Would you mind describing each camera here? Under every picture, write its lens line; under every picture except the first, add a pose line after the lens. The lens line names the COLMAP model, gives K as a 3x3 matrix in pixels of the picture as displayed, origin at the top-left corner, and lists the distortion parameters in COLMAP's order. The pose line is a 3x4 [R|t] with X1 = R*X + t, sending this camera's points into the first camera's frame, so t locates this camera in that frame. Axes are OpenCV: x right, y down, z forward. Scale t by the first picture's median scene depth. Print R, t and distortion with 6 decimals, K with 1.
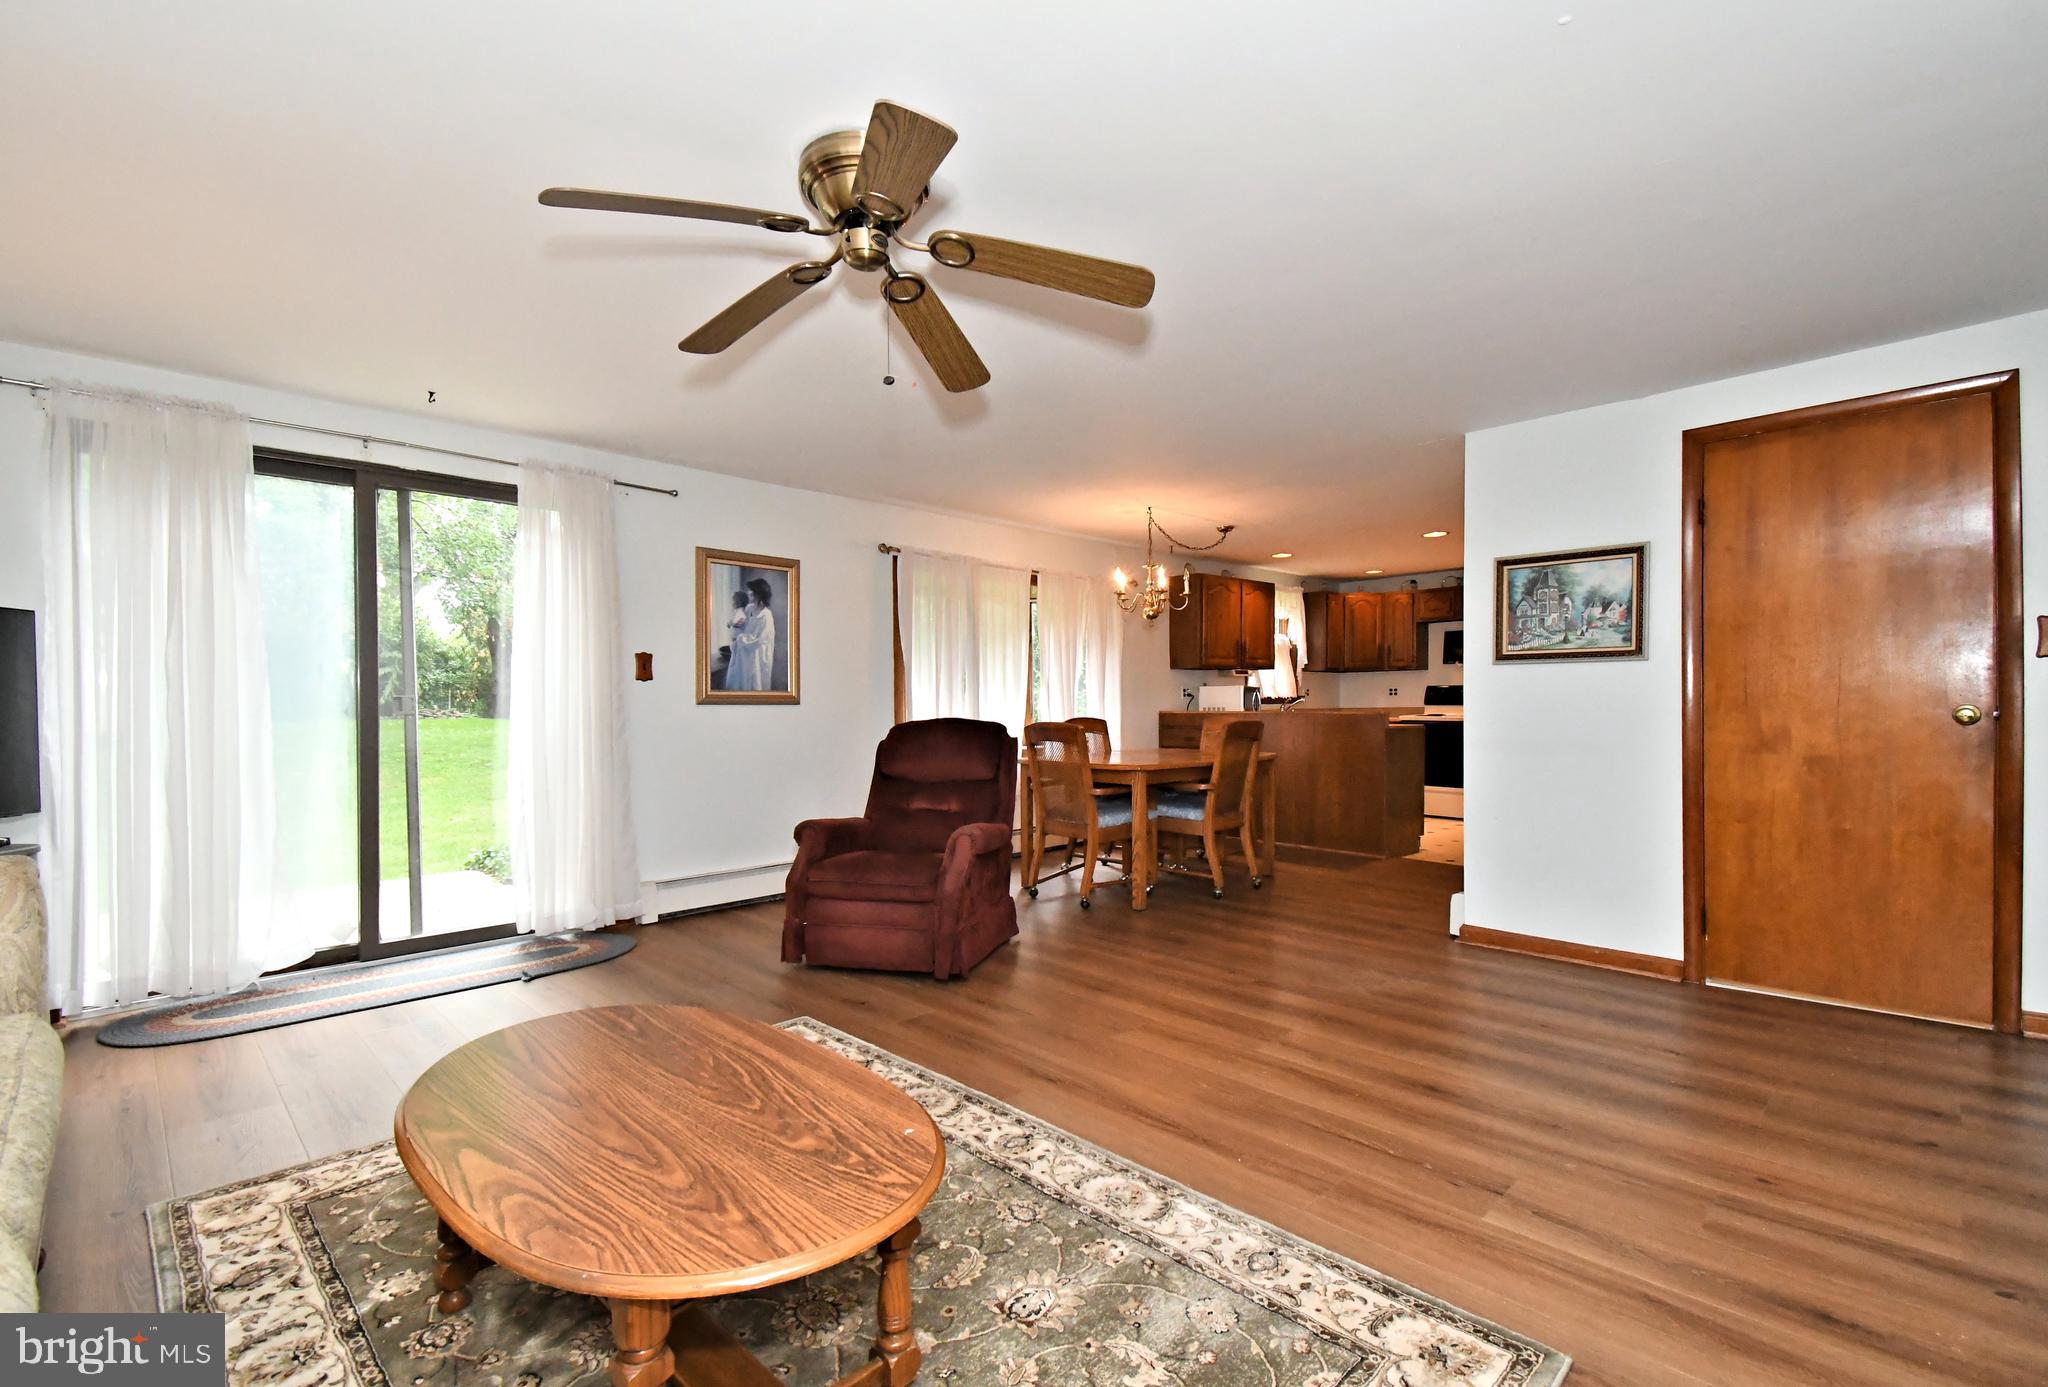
lens RADIAL K [[908.2, 0, 1030.3], [0, 908.2, 695.9], [0, 0, 1]] dist [0.020092, -0.000154]
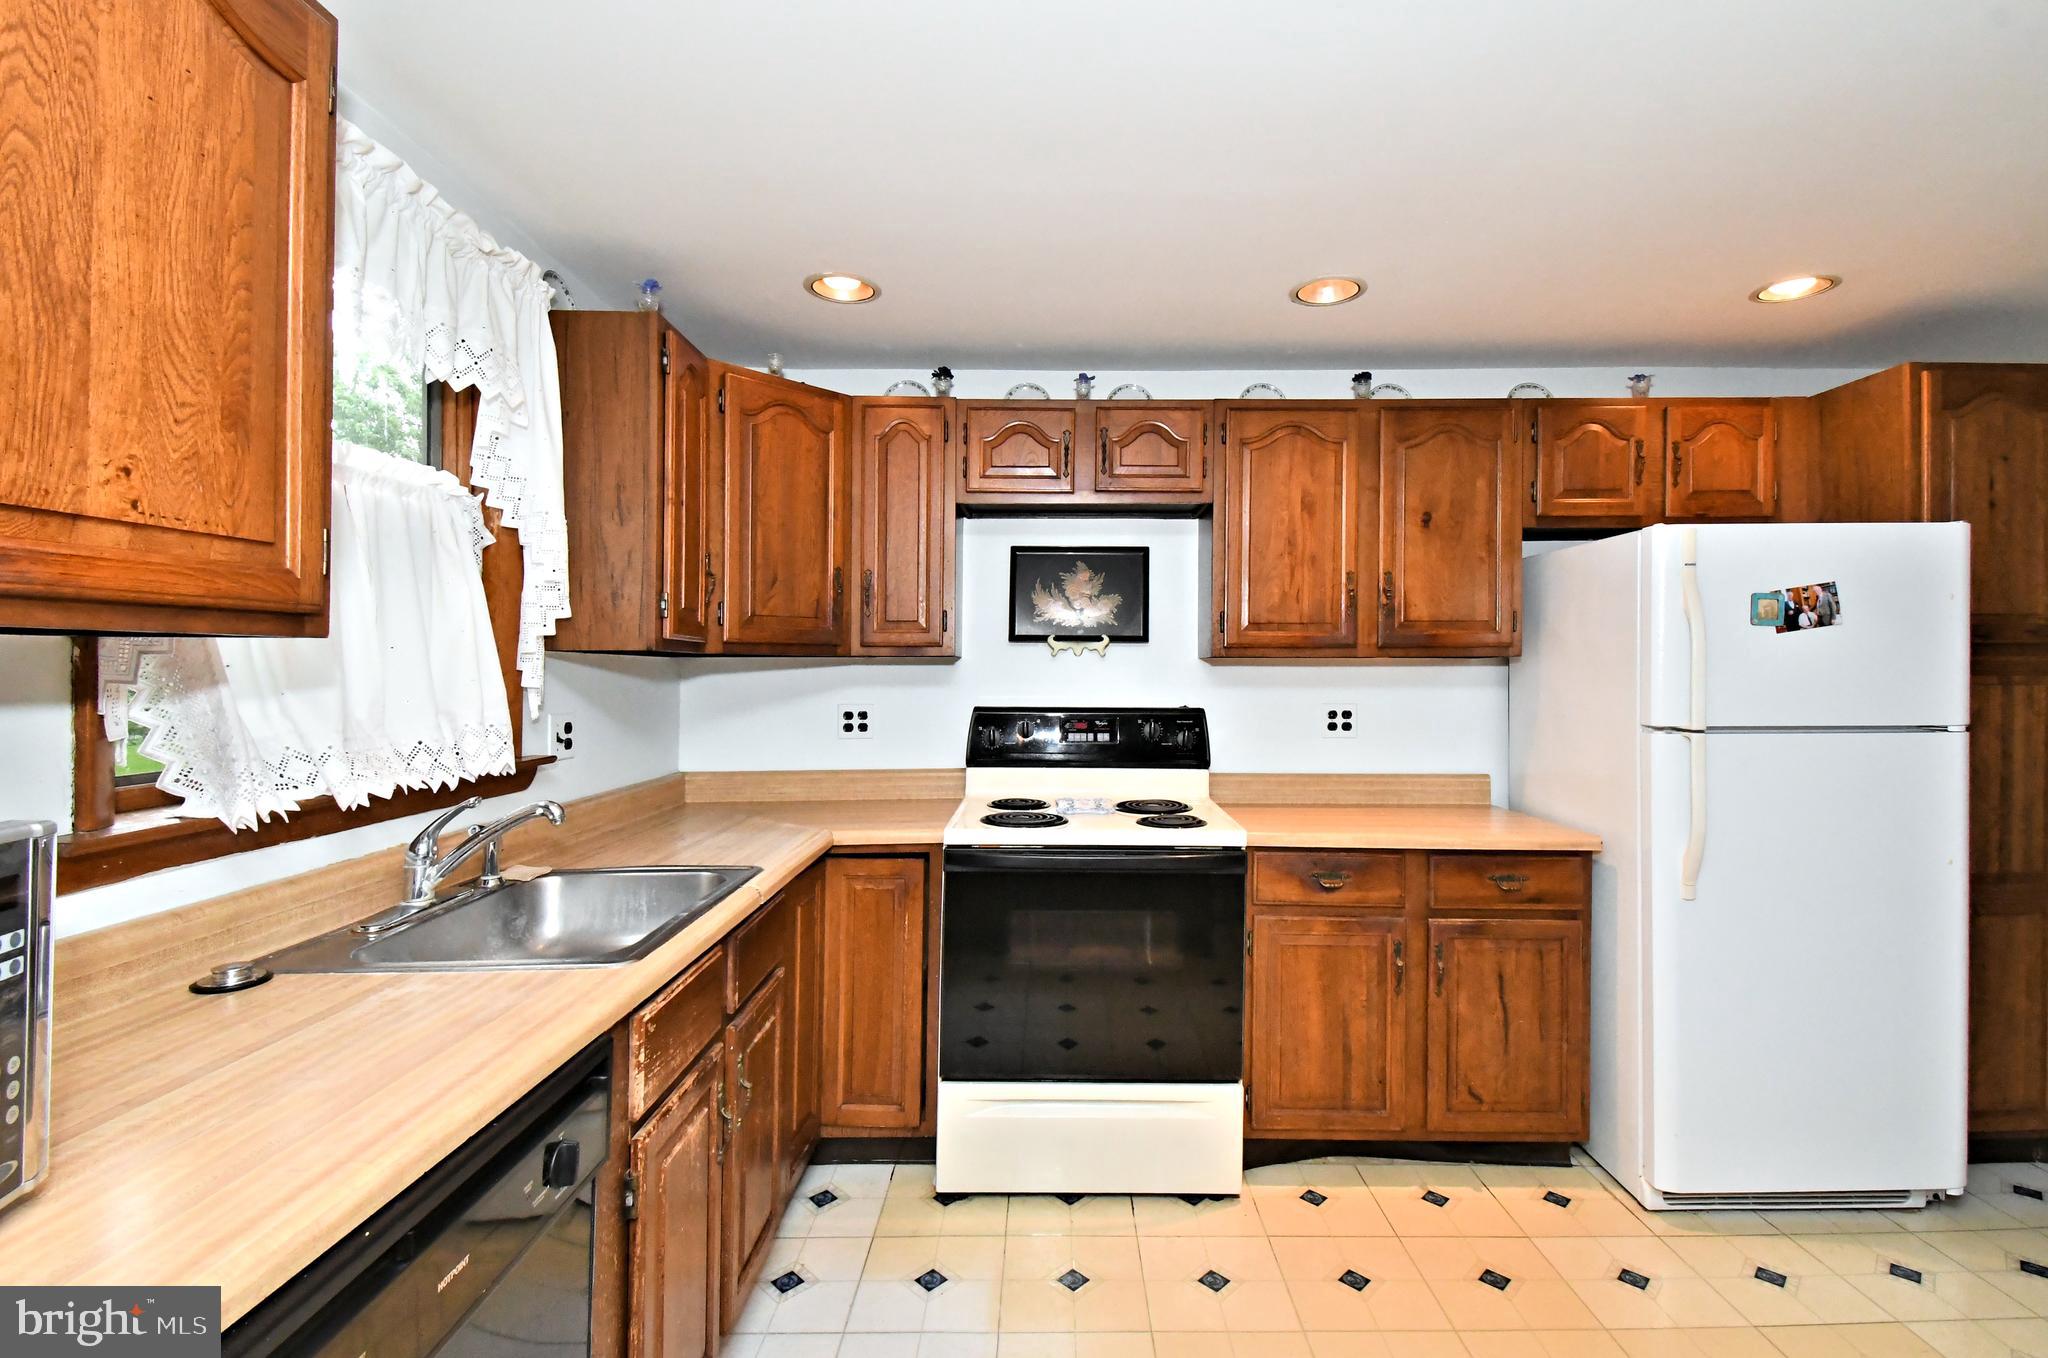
lens RADIAL K [[919.8, 0, 1045.9], [0, 919.8, 654.7], [0, 0, 1]] dist [0.023493, -0.017343]
pose [[0.696239, 0.023404, 0.717429, 0.397482], [-0.011516, 0.999704, -0.021437, -0.041029], [-0.717718, 0.006663, 0.696302, 1.351343]]
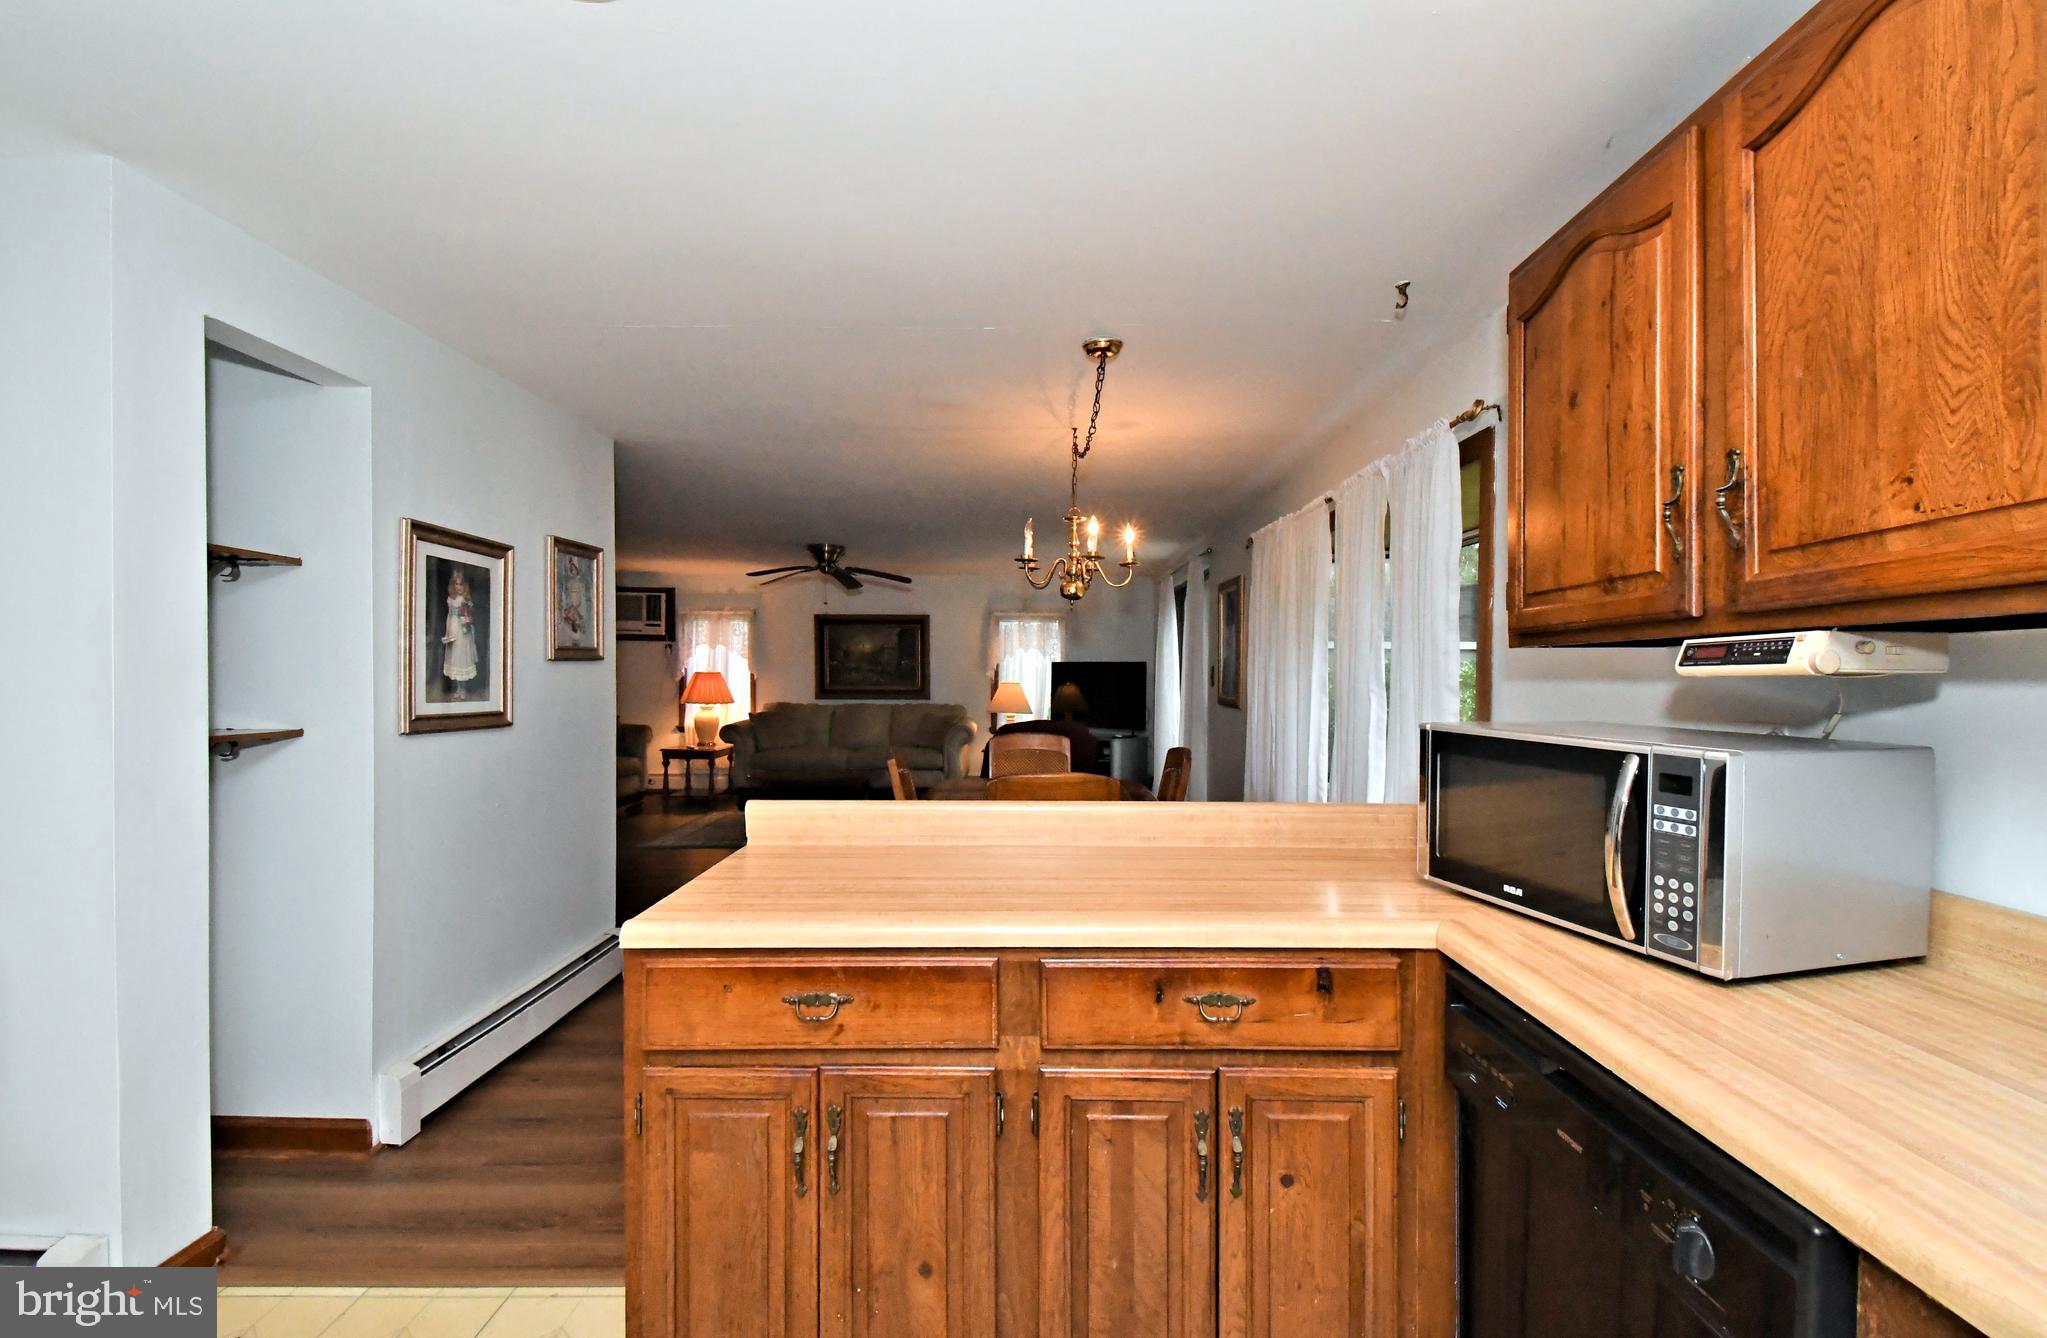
lens RADIAL K [[881.5, 0, 1016.2], [0, 881.5, 699.4], [0, 0, 1]] dist [0.000340, -0.000009]
pose [[-0.713246, 0.026847, -0.700399, 0.685132], [0.006752, 0.999483, 0.031435, -0.037265], [0.700881, 0.017692, -0.713059, 1.609610]]
